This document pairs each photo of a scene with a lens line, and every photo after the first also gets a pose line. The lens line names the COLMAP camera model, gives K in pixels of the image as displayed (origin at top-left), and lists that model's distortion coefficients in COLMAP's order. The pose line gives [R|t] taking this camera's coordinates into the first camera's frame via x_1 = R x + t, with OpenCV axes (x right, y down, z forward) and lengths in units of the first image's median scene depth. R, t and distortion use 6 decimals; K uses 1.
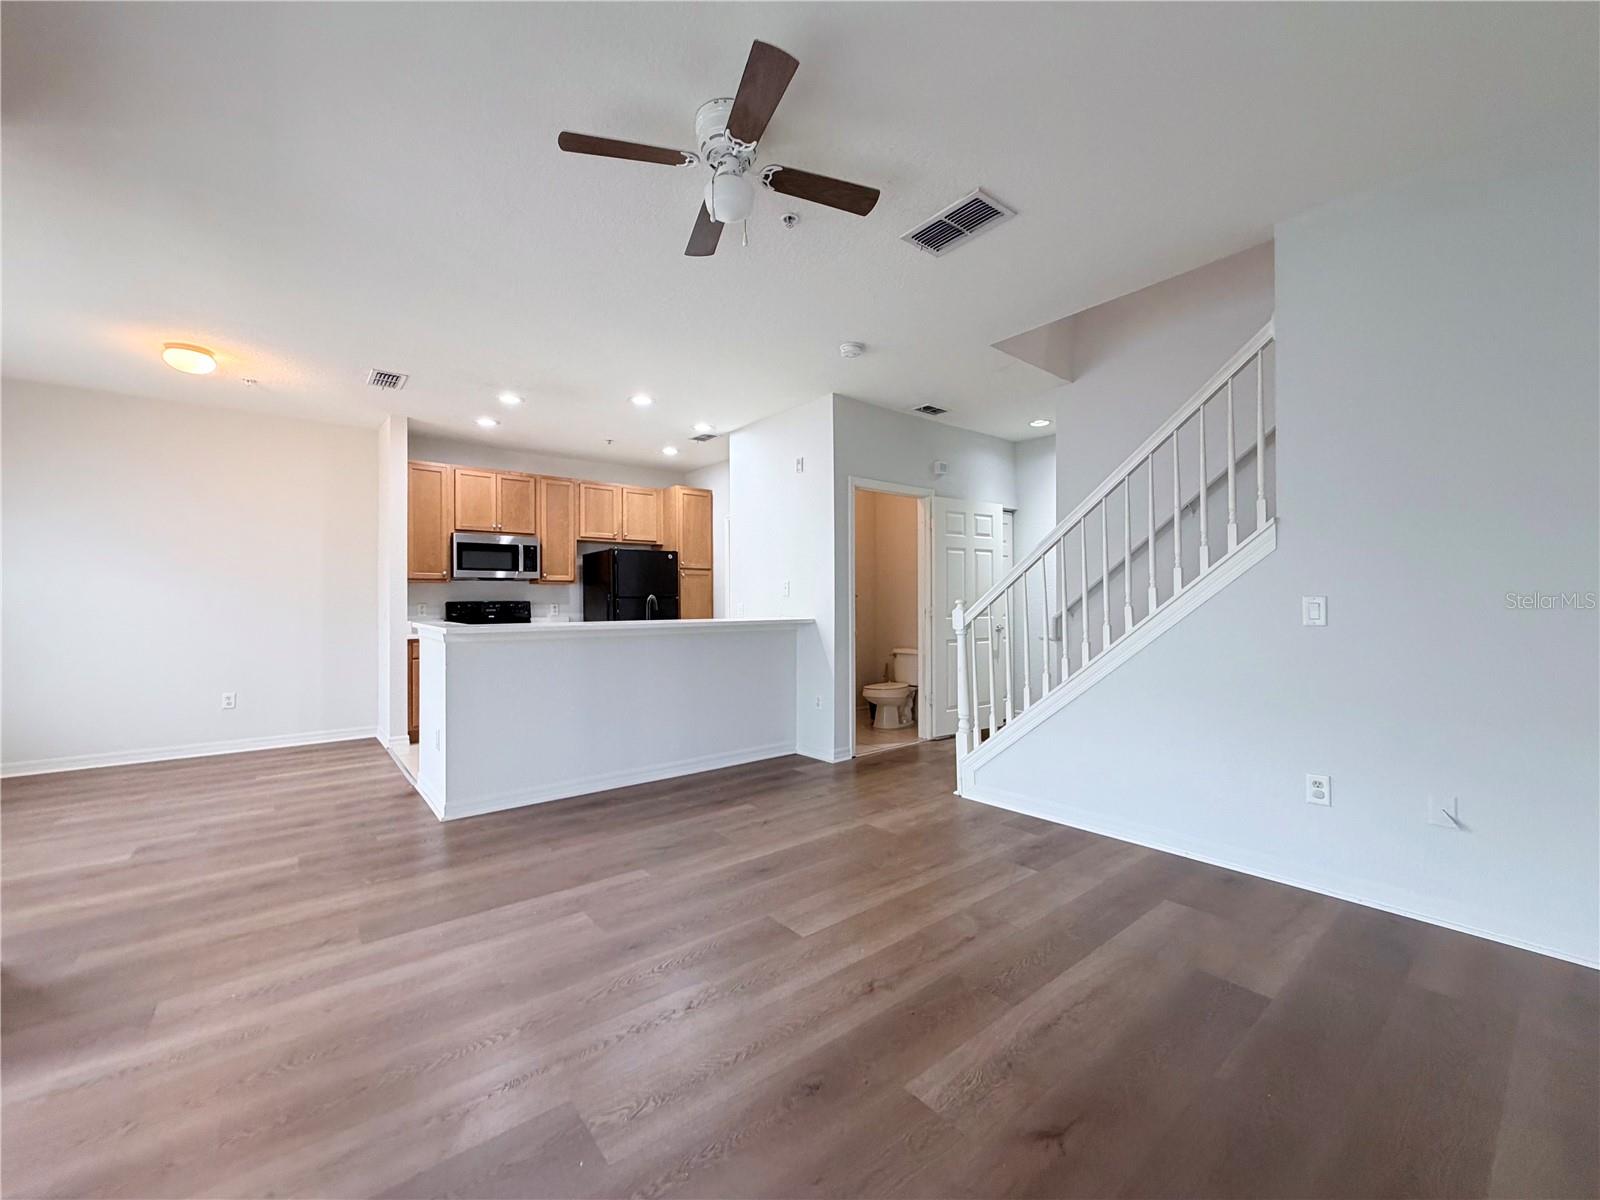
lens RADIAL K [[637.2, 0, 795.7], [0, 637.2, 600.9], [0, 0, 1]] dist [0.000766, 0.000389]
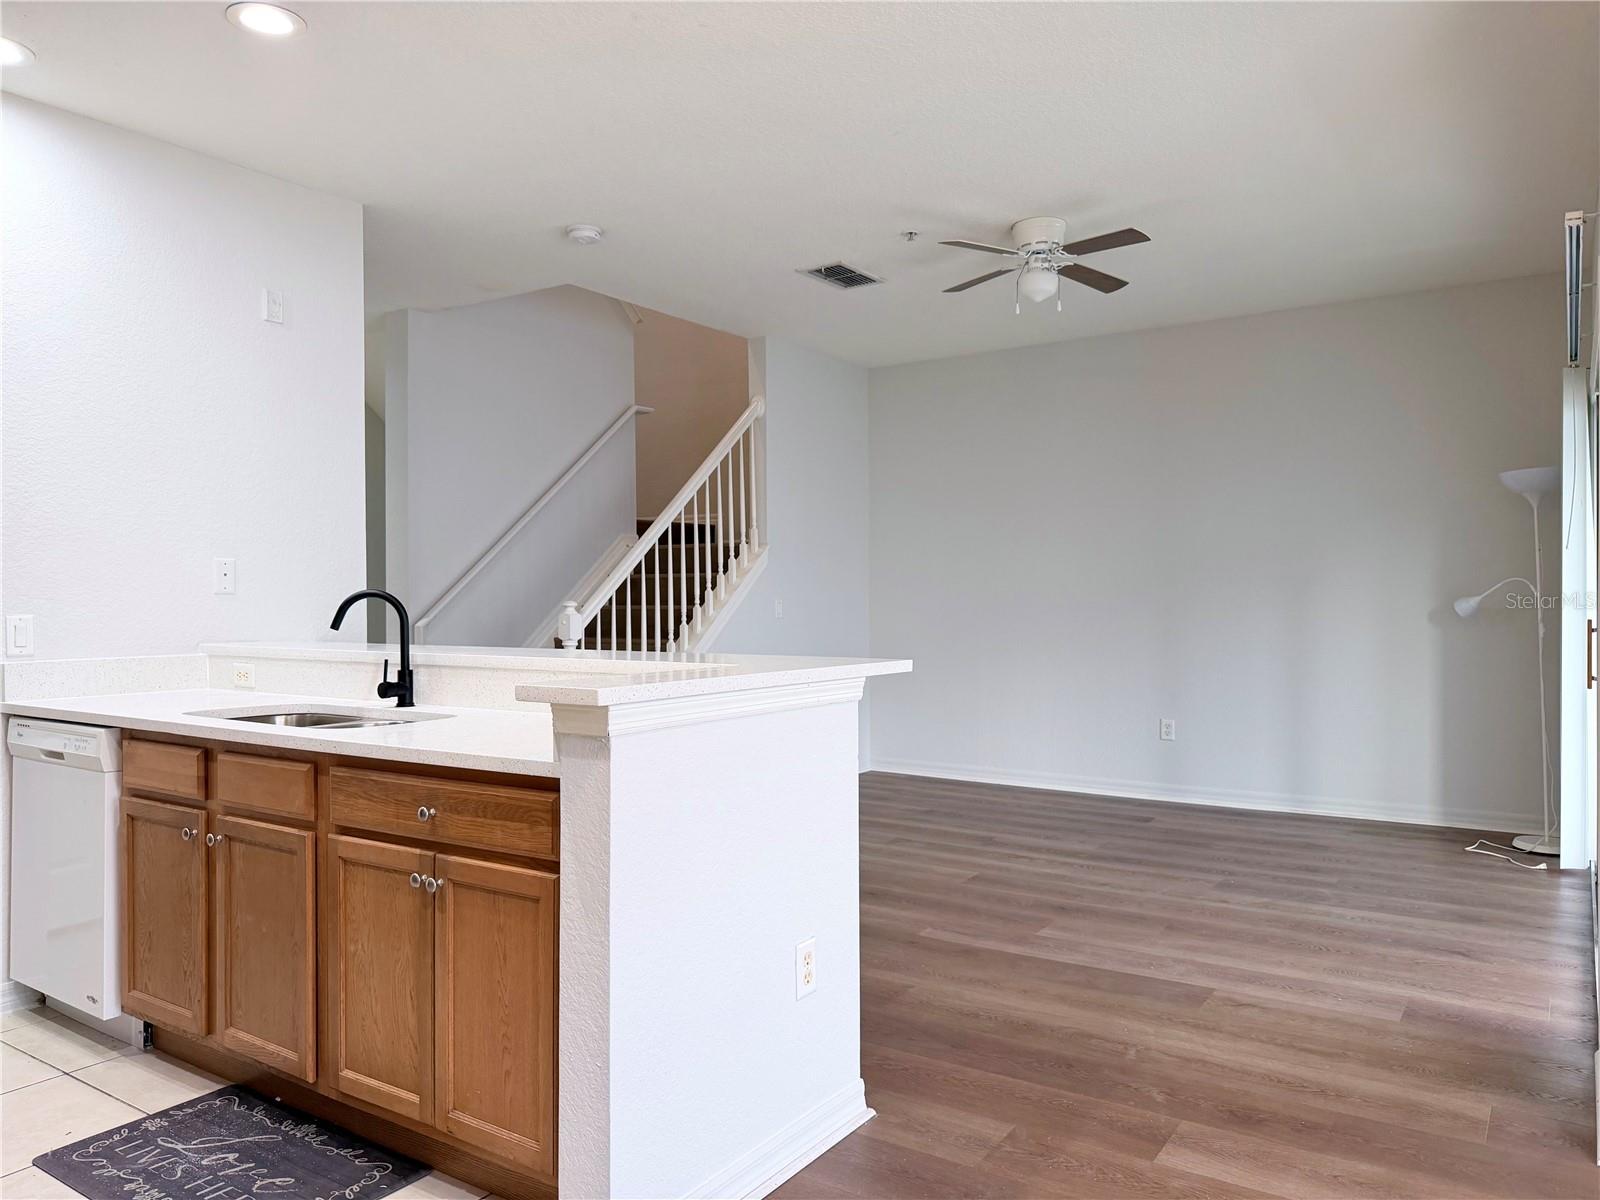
lens RADIAL K [[1123.9, 0, 802.9], [0, 1123.9, 604.9], [0, 0, 1]] dist [0.063602, -0.092590]
pose [[-0.292933, -0.001611, 0.956132, -0.833608], [0.004657, 0.999984, 0.003112, -0.001008], [-0.956122, 0.005365, -0.292921, 0.828980]]
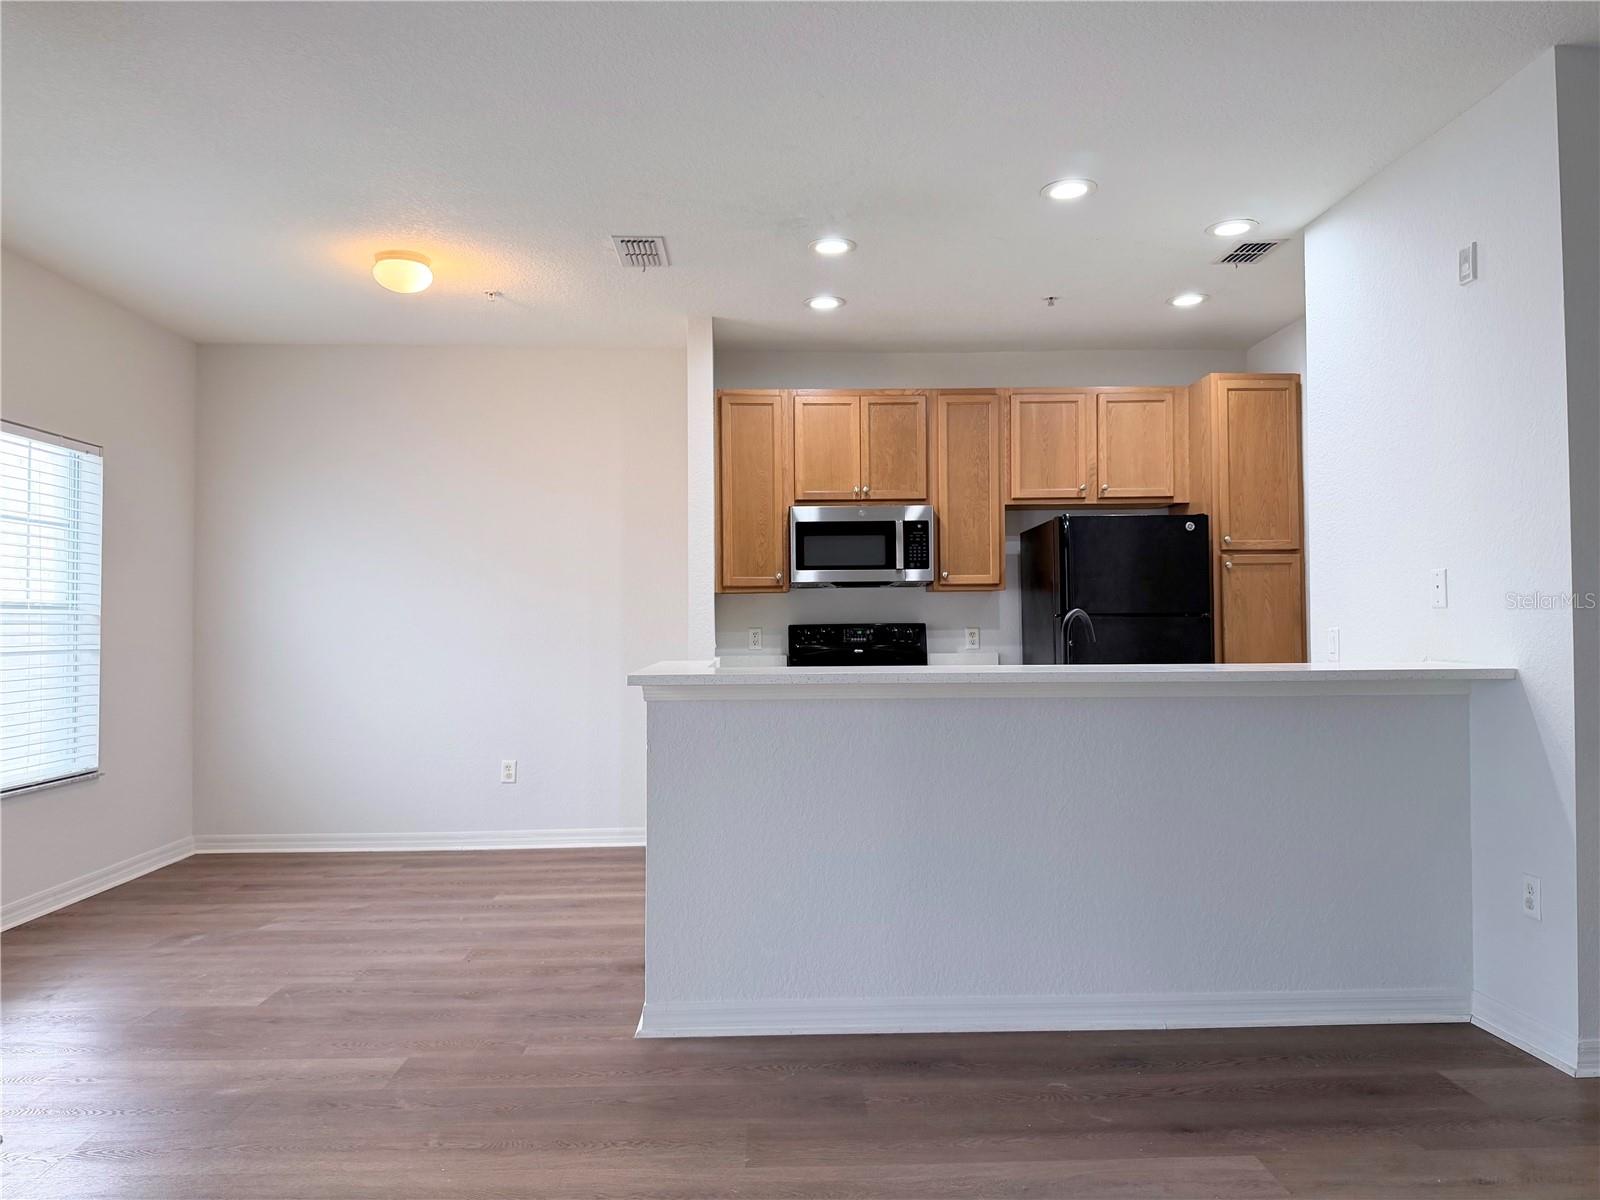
lens RADIAL K [[1121.2, 0, 796.1], [0, 1121.2, 594.9], [0, 0, 1]] dist [0.113052, -0.167935]
pose [[0.798341, -0.020063, -0.601872, 0.087398], [0.005821, 0.999655, -0.025602, 0.000020], [0.602178, 0.016935, 0.798182, 0.203243]]
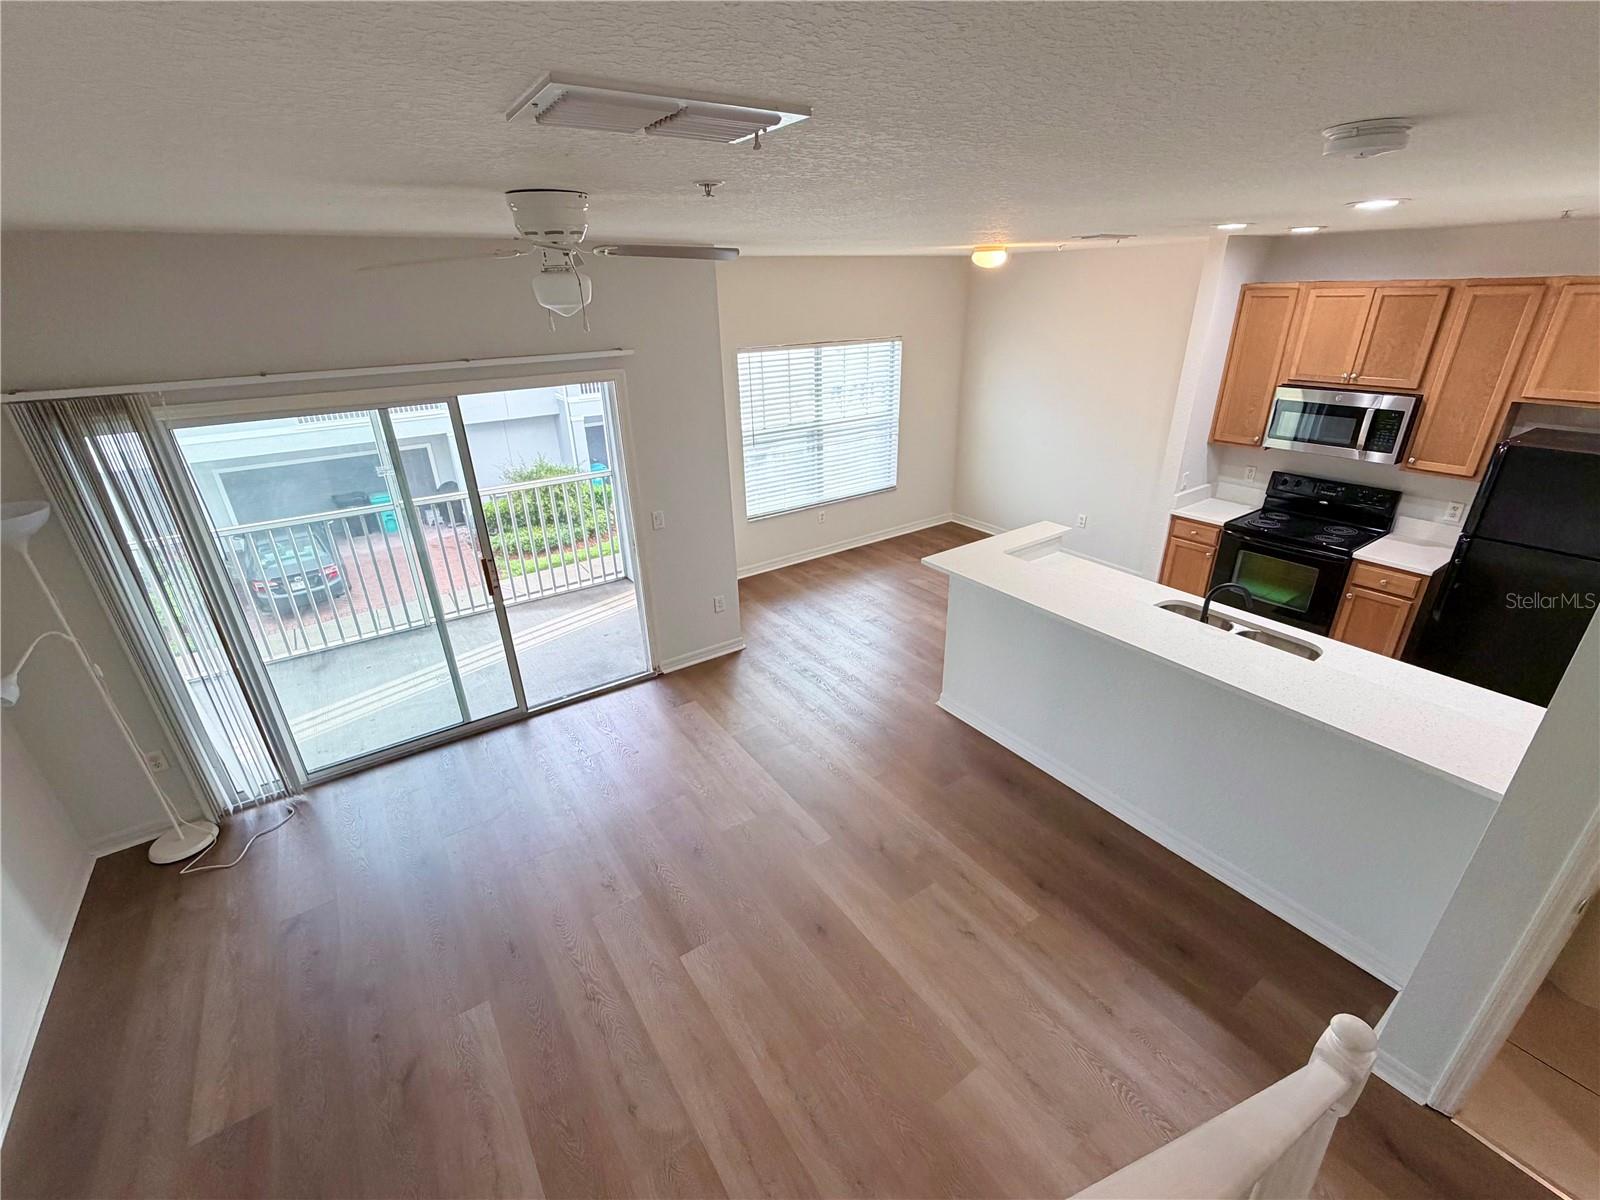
lens RADIAL K [[682.7, 0, 802.7], [0, 682.7, 604.9], [0, 0, 1]] dist [-0.001183, 0.000060]
pose [[-0.078326, 0.422574, -0.902938, 0.358889], [0.026721, 0.906285, 0.421822, -0.244097], [0.996570, 0.008912, -0.082277, 0.556914]]
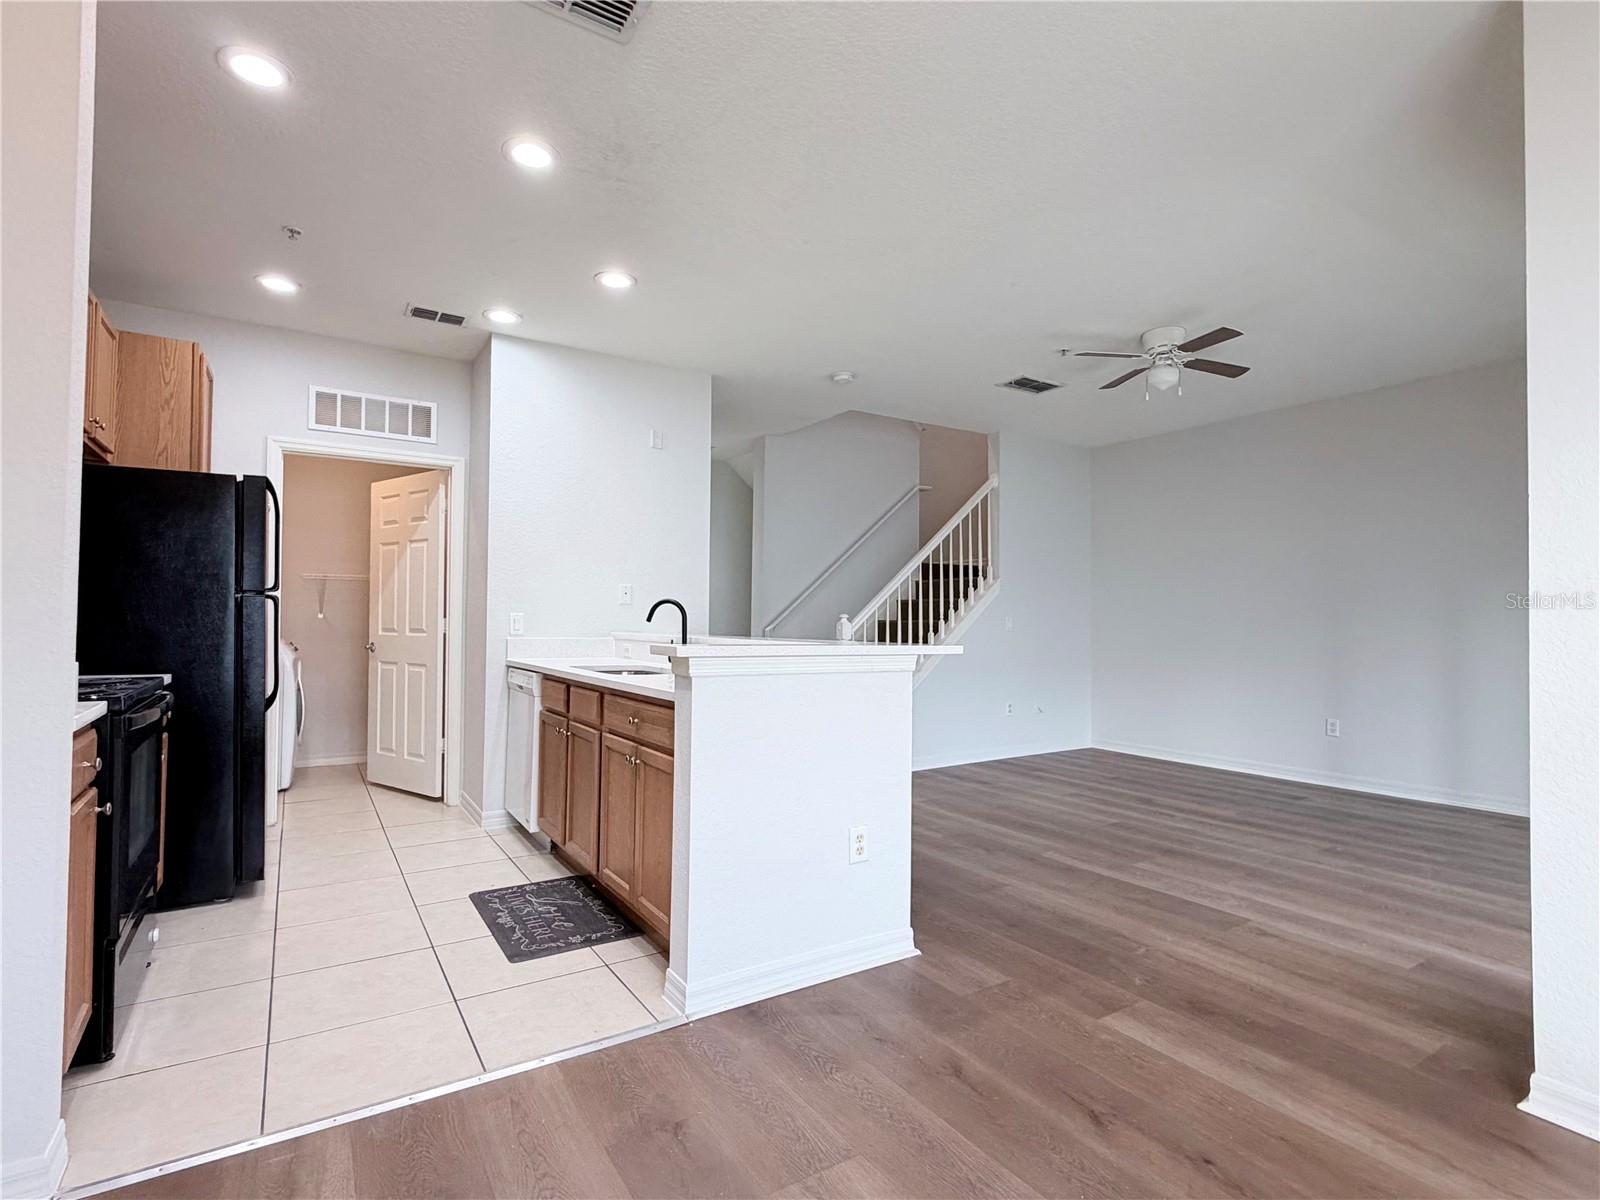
lens RADIAL K [[781.3, 0, 801.4], [0, 781.3, 603.6], [0, 0, 1]] dist [0.000631, 0.001427]
pose [[0.107201, 0.030069, 0.993783, -0.880717], [-0.011825, 0.999510, -0.028967, 0.014843], [-0.994167, -0.008646, 0.107504, 0.676824]]
